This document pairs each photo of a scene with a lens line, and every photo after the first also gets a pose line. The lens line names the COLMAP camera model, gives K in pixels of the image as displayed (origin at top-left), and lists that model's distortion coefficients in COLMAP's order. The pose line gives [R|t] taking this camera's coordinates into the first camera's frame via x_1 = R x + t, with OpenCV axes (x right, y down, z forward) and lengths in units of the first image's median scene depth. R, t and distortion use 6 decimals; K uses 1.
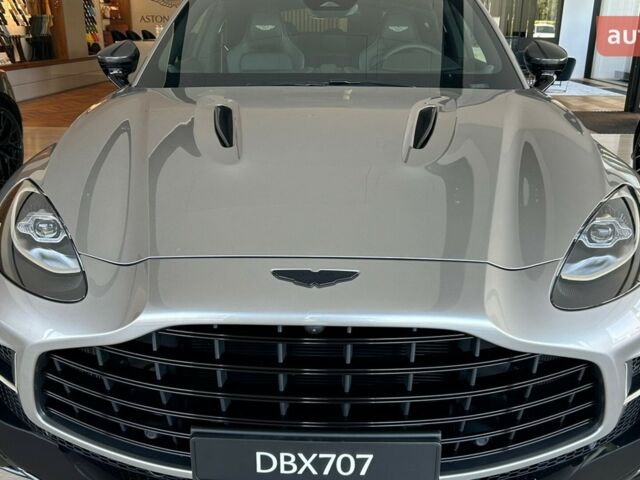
lens RADIAL K [[641.4, 0, 320.0], [0, 641.4, 240.0], [0, 0, 1]] dist [0.000854, -0.001927]
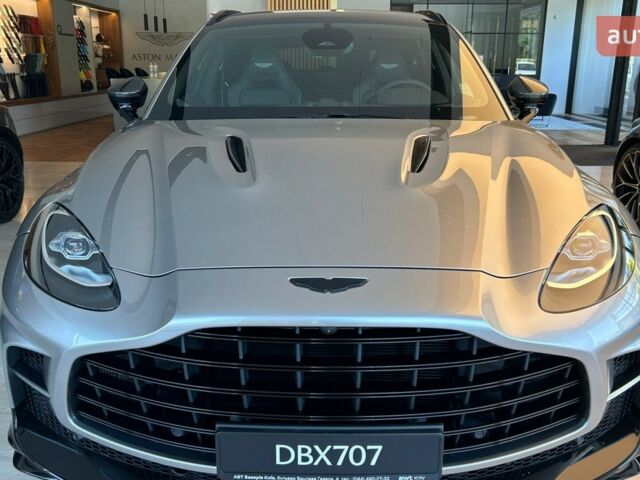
lens RADIAL K [[641.4, 0, 320.0], [0, 641.4, 240.0], [0, 0, 1]] dist [0.000854, -0.001927]
pose [[0.999782, -0.006302, 0.019911, -0.037693], [0.007369, 0.998514, -0.053995, 0.035070], [-0.019541, 0.054130, 0.998343, -0.100219]]
